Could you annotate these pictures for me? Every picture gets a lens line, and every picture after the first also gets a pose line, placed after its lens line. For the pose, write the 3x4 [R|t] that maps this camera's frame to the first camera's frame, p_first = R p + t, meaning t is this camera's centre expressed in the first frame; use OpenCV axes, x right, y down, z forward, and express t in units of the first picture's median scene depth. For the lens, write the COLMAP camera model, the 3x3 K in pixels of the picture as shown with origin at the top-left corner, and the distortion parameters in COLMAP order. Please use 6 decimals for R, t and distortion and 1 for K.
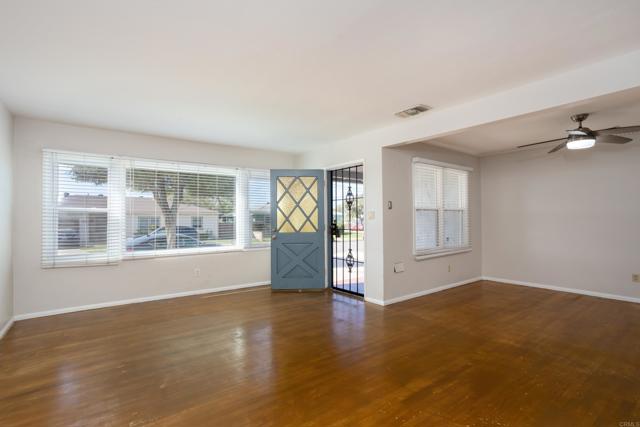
lens RADIAL K [[306.8, 0, 324.4], [0, 306.8, 216.0], [0, 0, 1]] dist [-0.004091, 0.001062]
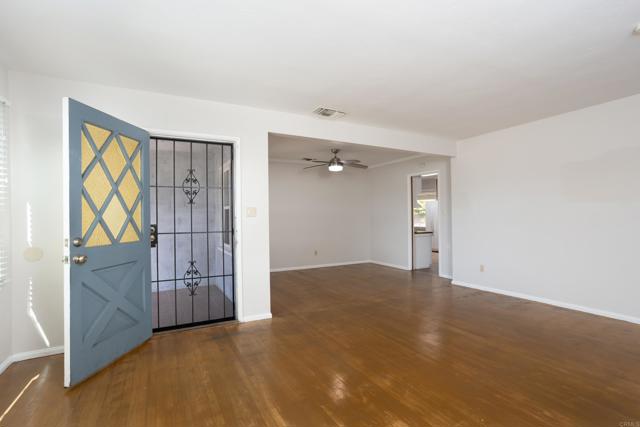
lens RADIAL K [[306.8, 0, 321.2], [0, 306.8, 214.6], [0, 0, 1]] dist [-0.004091, 0.001062]
pose [[0.189306, 0.005395, 0.981903, -0.687516], [-0.006383, 0.999971, -0.004264, 0.007818], [-0.981897, -0.005461, 0.189335, 0.770858]]
